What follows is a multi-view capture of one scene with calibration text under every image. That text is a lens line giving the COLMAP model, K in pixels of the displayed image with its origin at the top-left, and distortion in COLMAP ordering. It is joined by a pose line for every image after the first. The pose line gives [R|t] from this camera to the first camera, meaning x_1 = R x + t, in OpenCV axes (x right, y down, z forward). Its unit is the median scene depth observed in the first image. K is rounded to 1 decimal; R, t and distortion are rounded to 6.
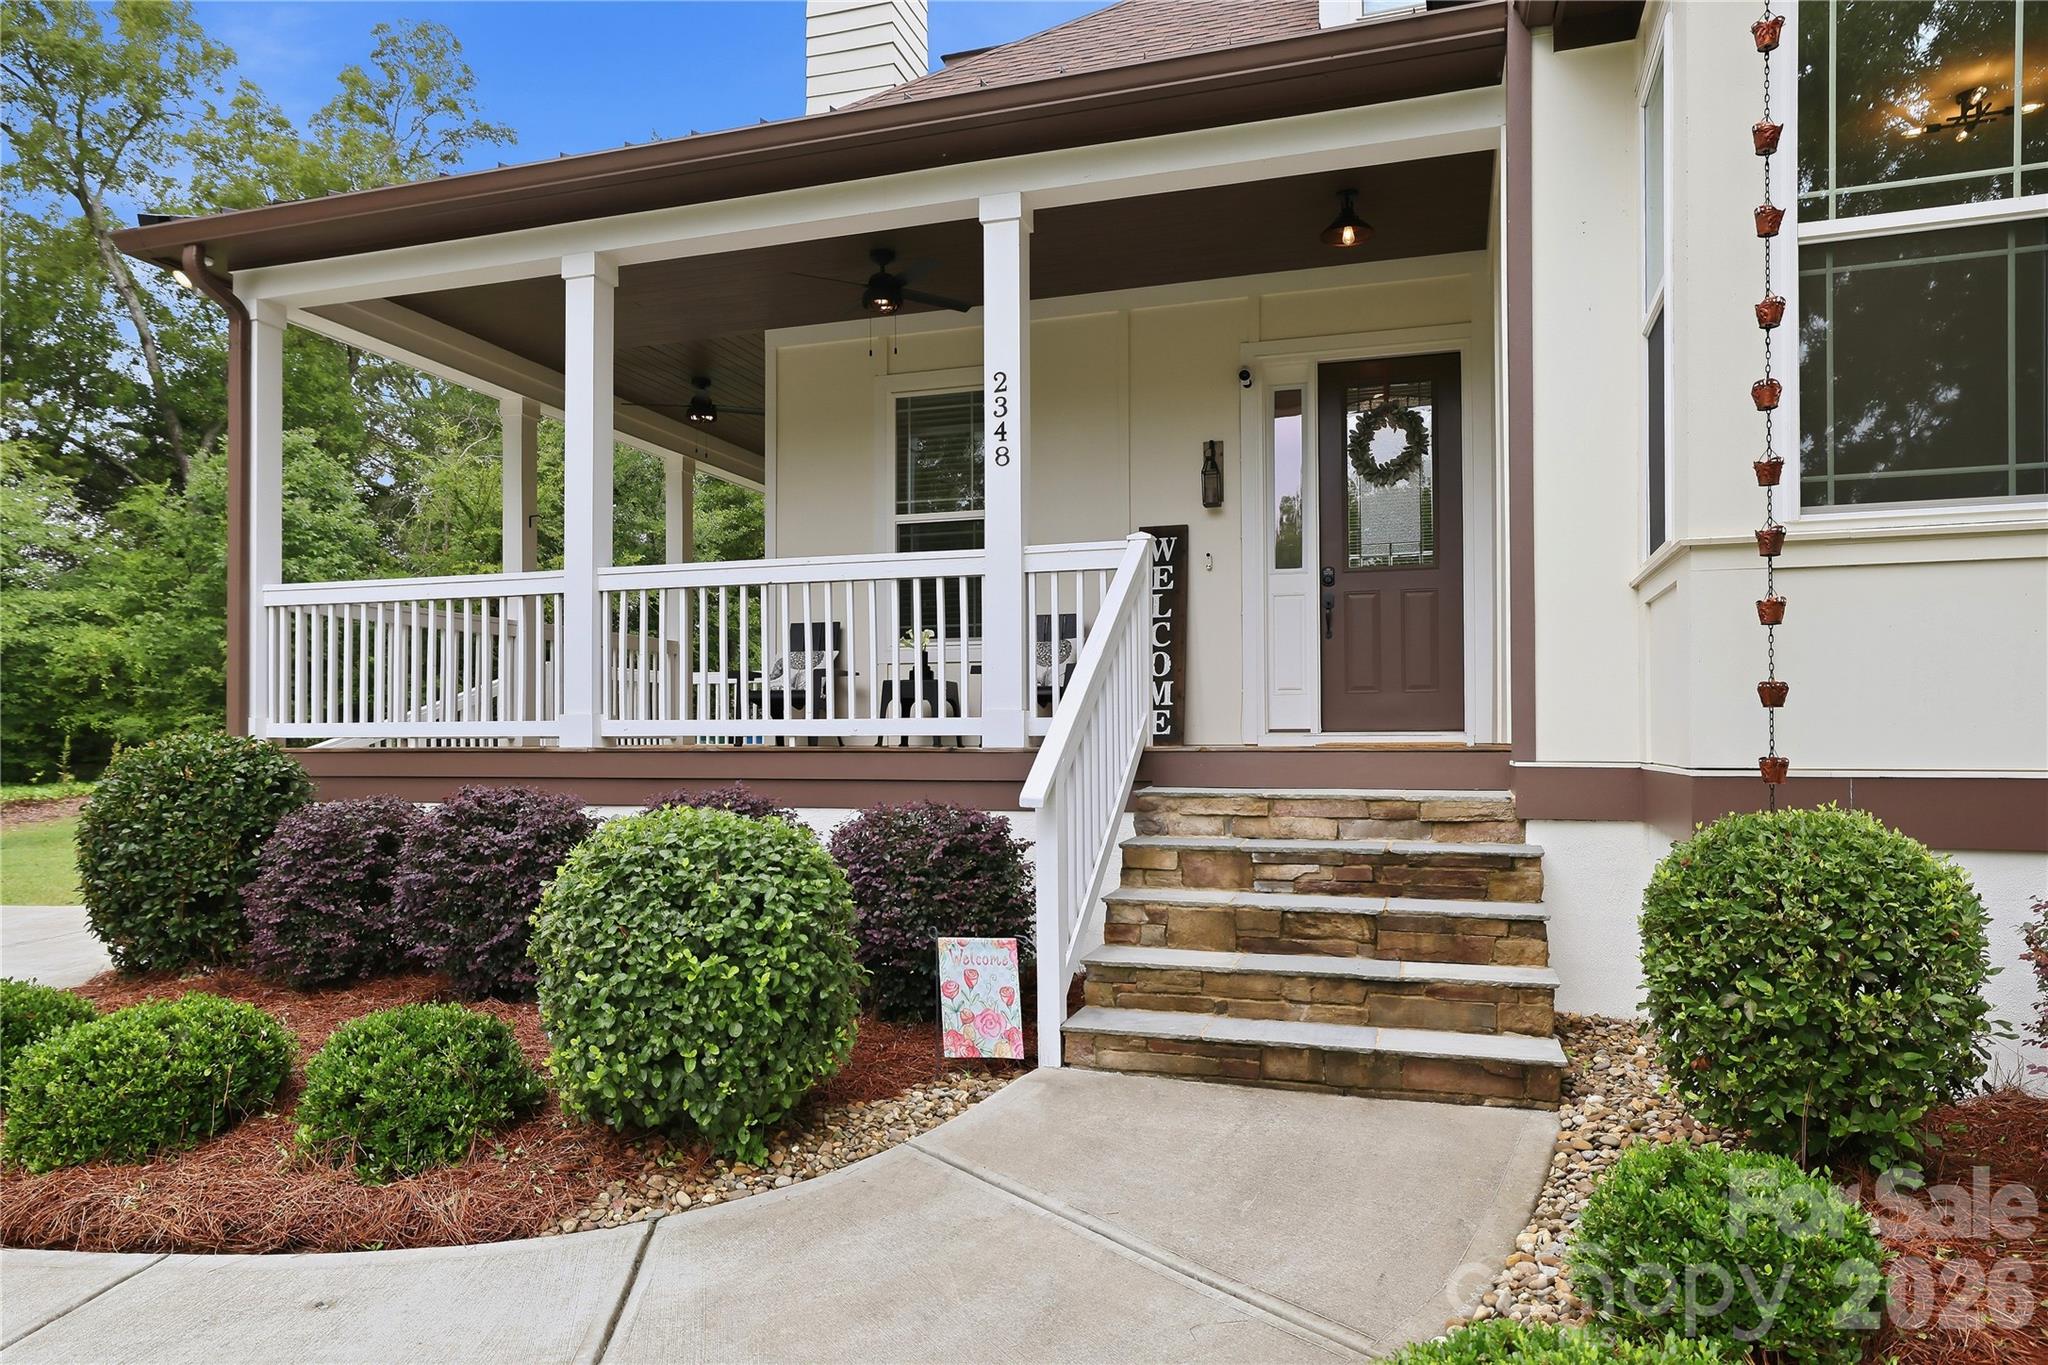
lens RADIAL K [[1301.3, 0, 1024.0], [0, 1301.3, 682.5], [0, 0, 1]] dist [-0.003263, 0.001754]
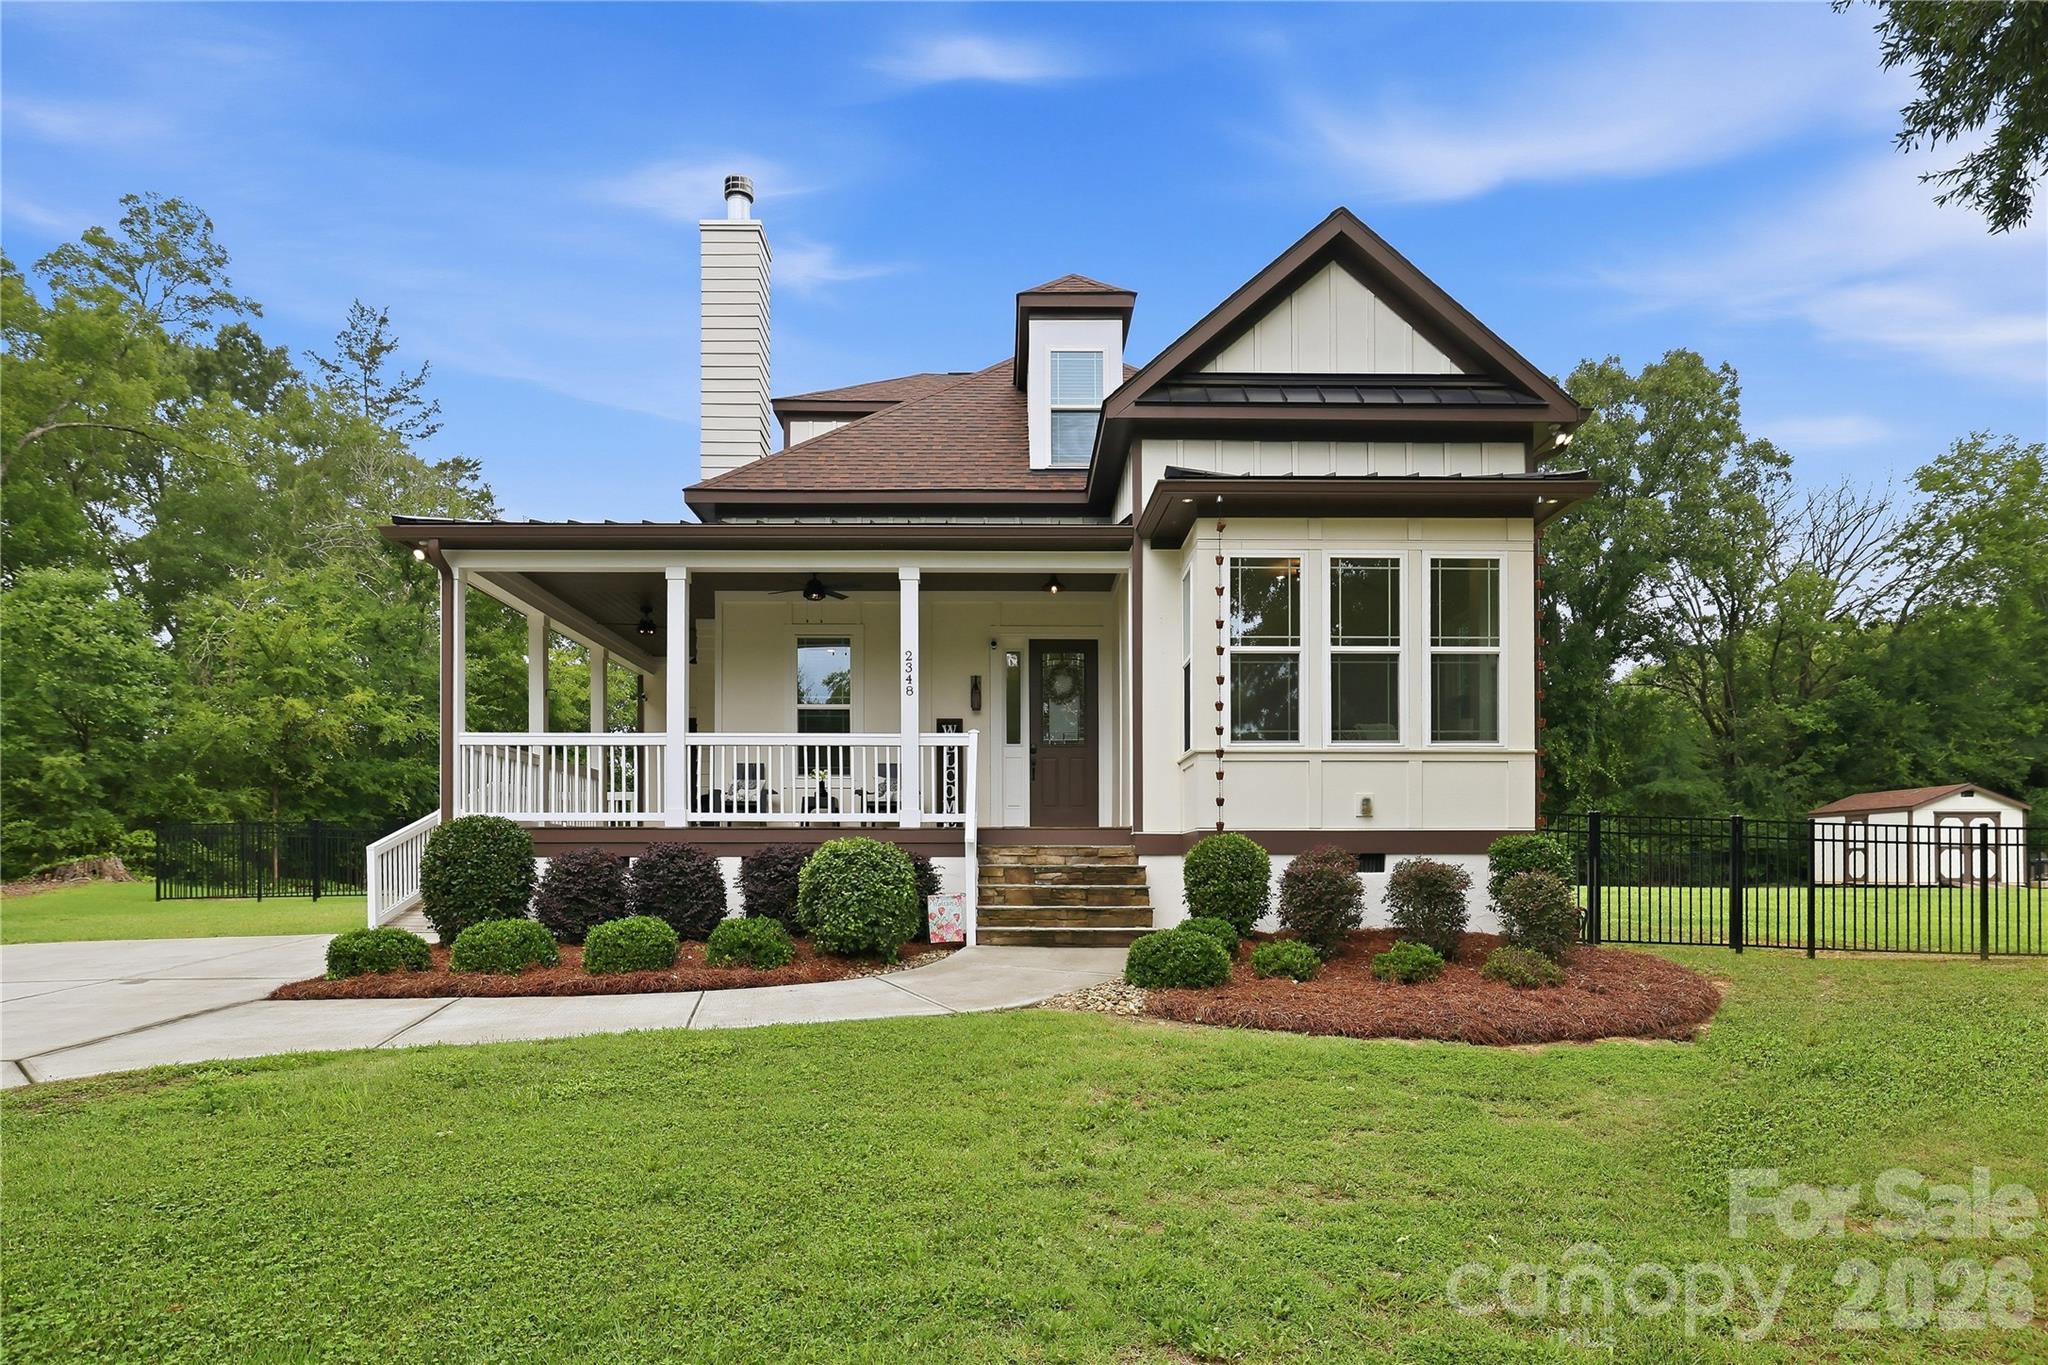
lens RADIAL K [[1785.3, 0, 1024.0], [0, 1785.3, 682.5], [0, 0, 1]] dist [-0.064609, -0.001277]
pose [[0.931499, 0.045392, 0.360901, -0.755188], [-0.013624, 0.995841, -0.090087, 0.061788], [-0.363489, 0.078999, 0.928243, -1.499564]]
